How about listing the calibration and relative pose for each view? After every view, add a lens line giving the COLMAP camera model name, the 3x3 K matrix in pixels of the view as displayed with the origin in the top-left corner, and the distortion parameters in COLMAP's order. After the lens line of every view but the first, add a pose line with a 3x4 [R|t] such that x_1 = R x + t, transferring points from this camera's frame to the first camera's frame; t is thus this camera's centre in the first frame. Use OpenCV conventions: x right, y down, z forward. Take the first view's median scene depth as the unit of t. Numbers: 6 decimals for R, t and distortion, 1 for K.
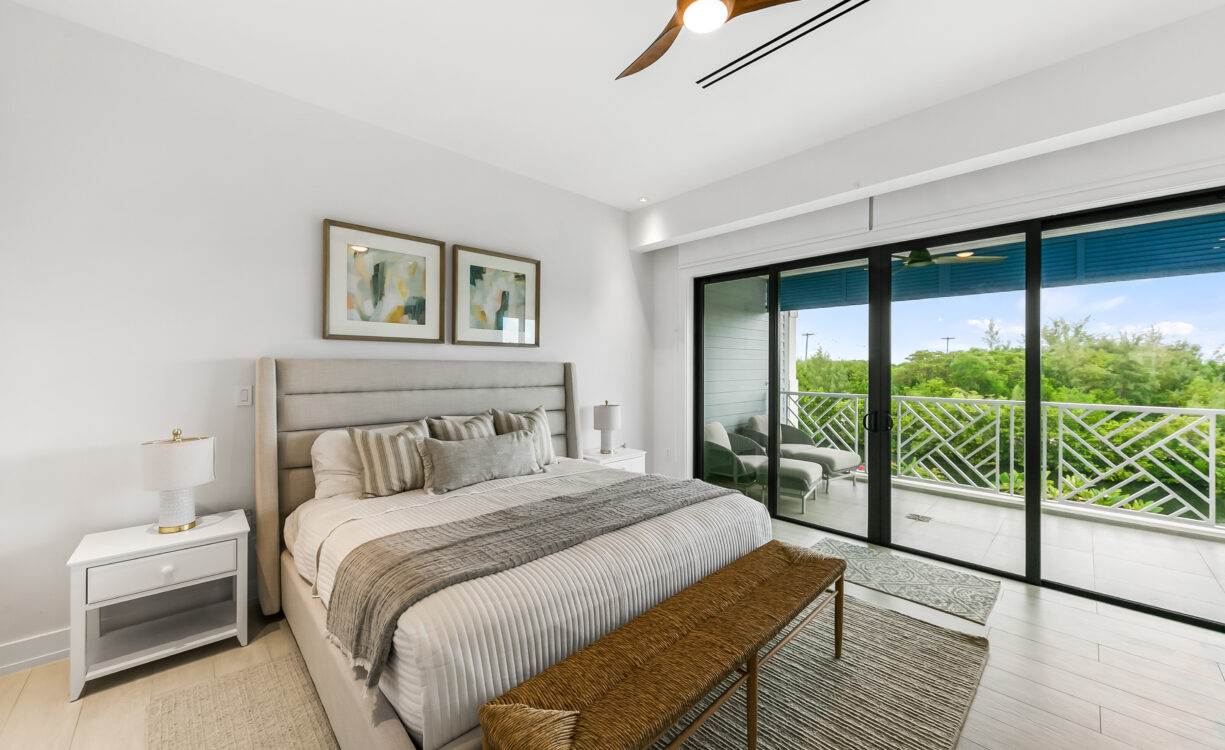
lens RADIAL K [[465.7, 0, 612.5], [0, 465.7, 375.0], [0, 0, 1]] dist [-0.001795, -0.000317]
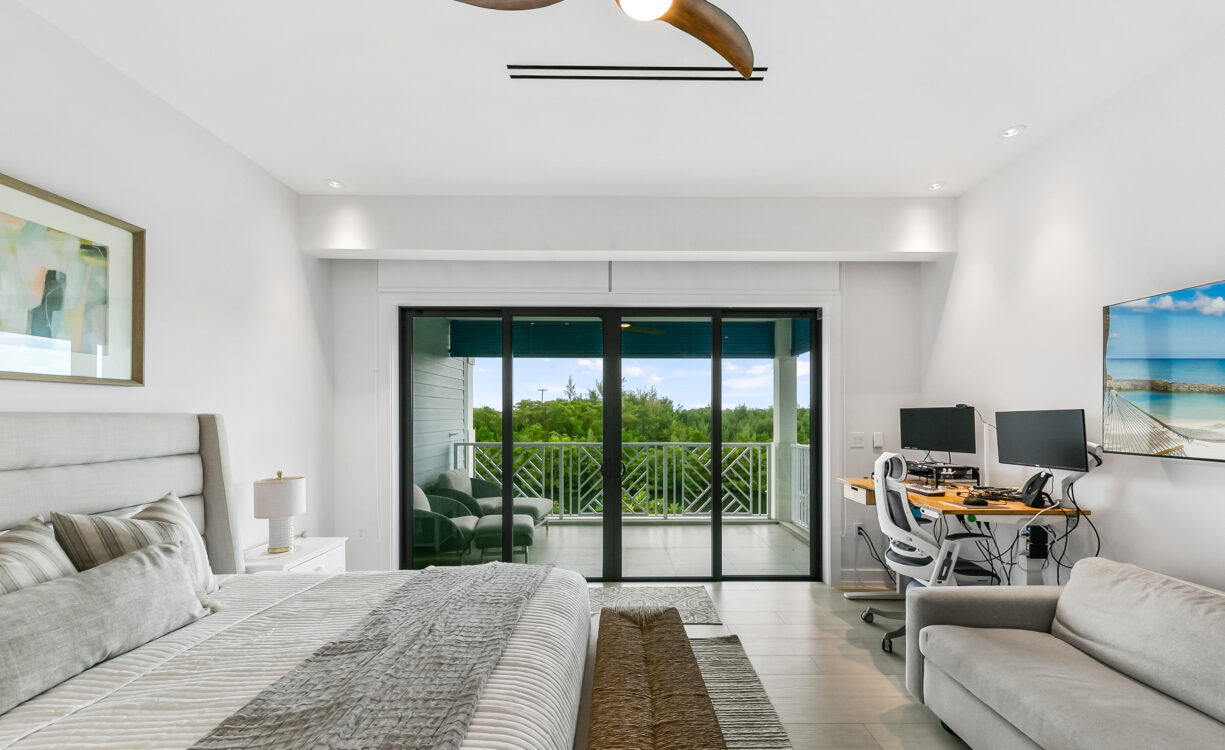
lens RADIAL K [[471.0, 0, 637.3], [0, 471.0, 420.2], [0, 0, 1]] dist [0.008470, -0.000552]
pose [[0.669954, -0.010663, 0.742326, -0.112686], [0.013570, 0.999906, 0.002116, -0.007991], [-0.742278, 0.008655, 0.670036, 0.117702]]
